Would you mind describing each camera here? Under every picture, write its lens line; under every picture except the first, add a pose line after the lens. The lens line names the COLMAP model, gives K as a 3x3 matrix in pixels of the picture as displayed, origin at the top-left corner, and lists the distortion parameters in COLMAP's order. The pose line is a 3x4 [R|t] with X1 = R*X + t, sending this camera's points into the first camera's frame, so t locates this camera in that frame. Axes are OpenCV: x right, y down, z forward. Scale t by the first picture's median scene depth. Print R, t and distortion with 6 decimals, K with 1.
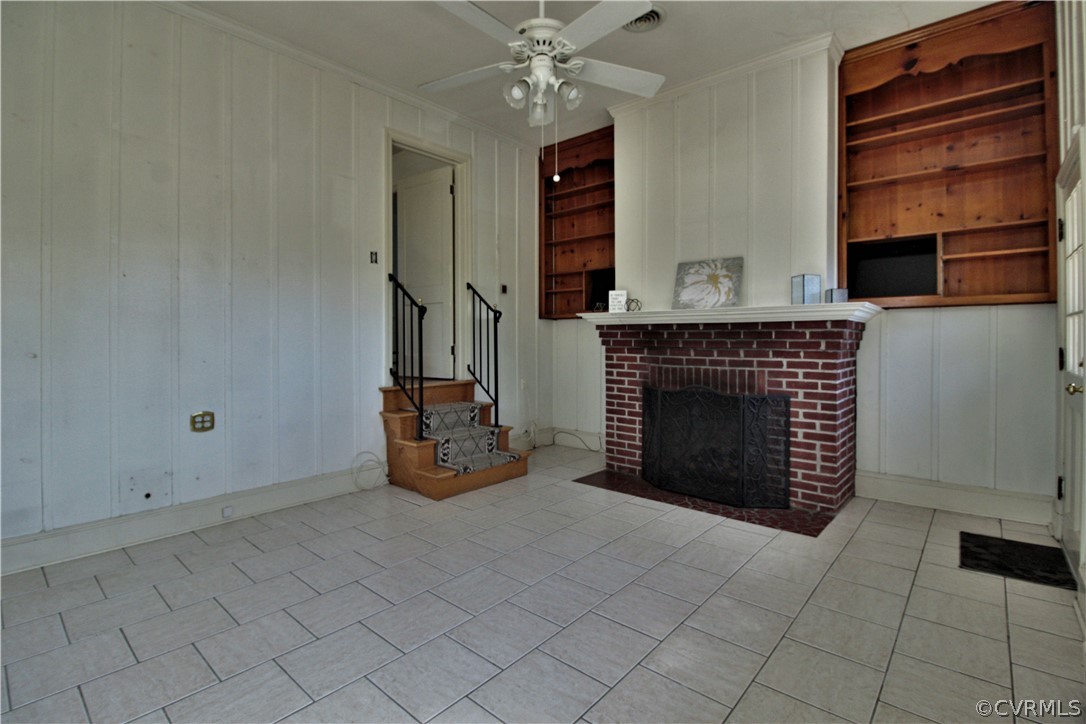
lens RADIAL K [[513.0, 0, 539.8], [0, 513.0, 336.9], [0, 0, 1]] dist [-0.000615, -0.014999]
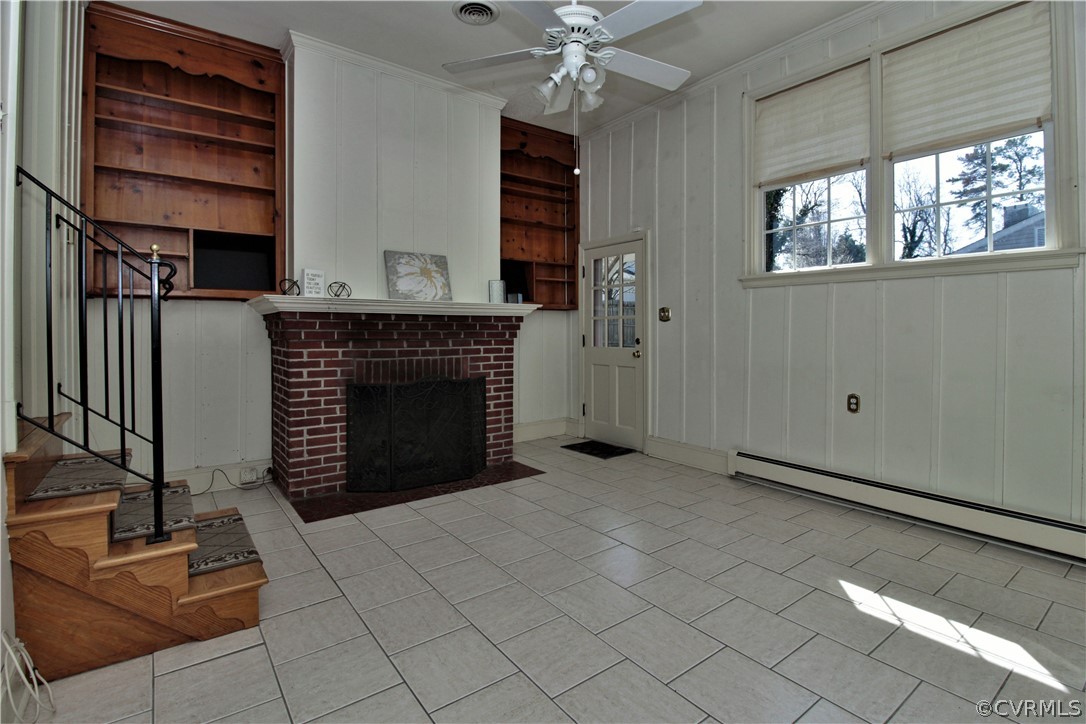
lens RADIAL K [[513.0, 0, 539.8], [0, 513.0, 336.9], [0, 0, 1]] dist [-0.000615, -0.014999]
pose [[0.202643, -0.011554, 0.979184, -0.654781], [-0.001571, 0.999925, 0.012124, 0.004855], [-0.979251, -0.003995, 0.202610, 0.583485]]
